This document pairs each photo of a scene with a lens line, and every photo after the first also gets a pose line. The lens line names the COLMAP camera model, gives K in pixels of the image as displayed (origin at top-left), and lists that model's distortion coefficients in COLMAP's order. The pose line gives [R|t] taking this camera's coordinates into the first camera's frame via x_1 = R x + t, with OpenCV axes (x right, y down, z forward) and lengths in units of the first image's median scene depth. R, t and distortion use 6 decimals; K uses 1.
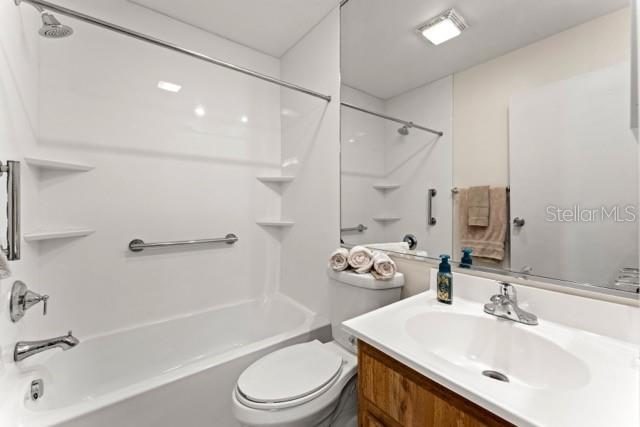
lens RADIAL K [[254.5, 0, 322.3], [0, 254.5, 211.9], [0, 0, 1]] dist [0.001394, -0.000122]
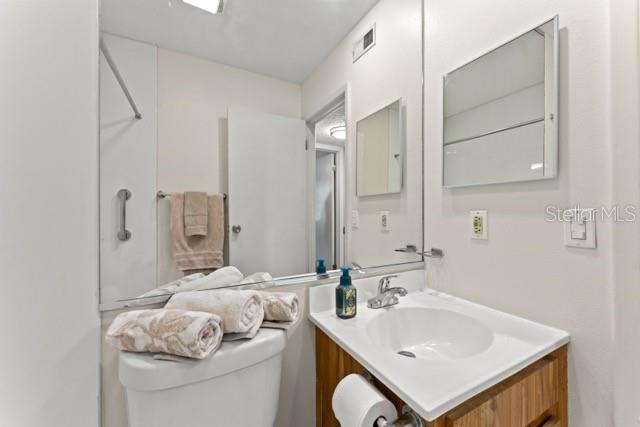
lens RADIAL K [[254.5, 0, 322.3], [0, 254.5, 211.9], [0, 0, 1]] dist [0.001394, -0.000122]
pose [[0.144648, 0.007552, 0.989454, -0.227602], [0.017004, 0.999804, -0.010117, -0.013623], [-0.989337, 0.018288, 0.144491, 0.461712]]
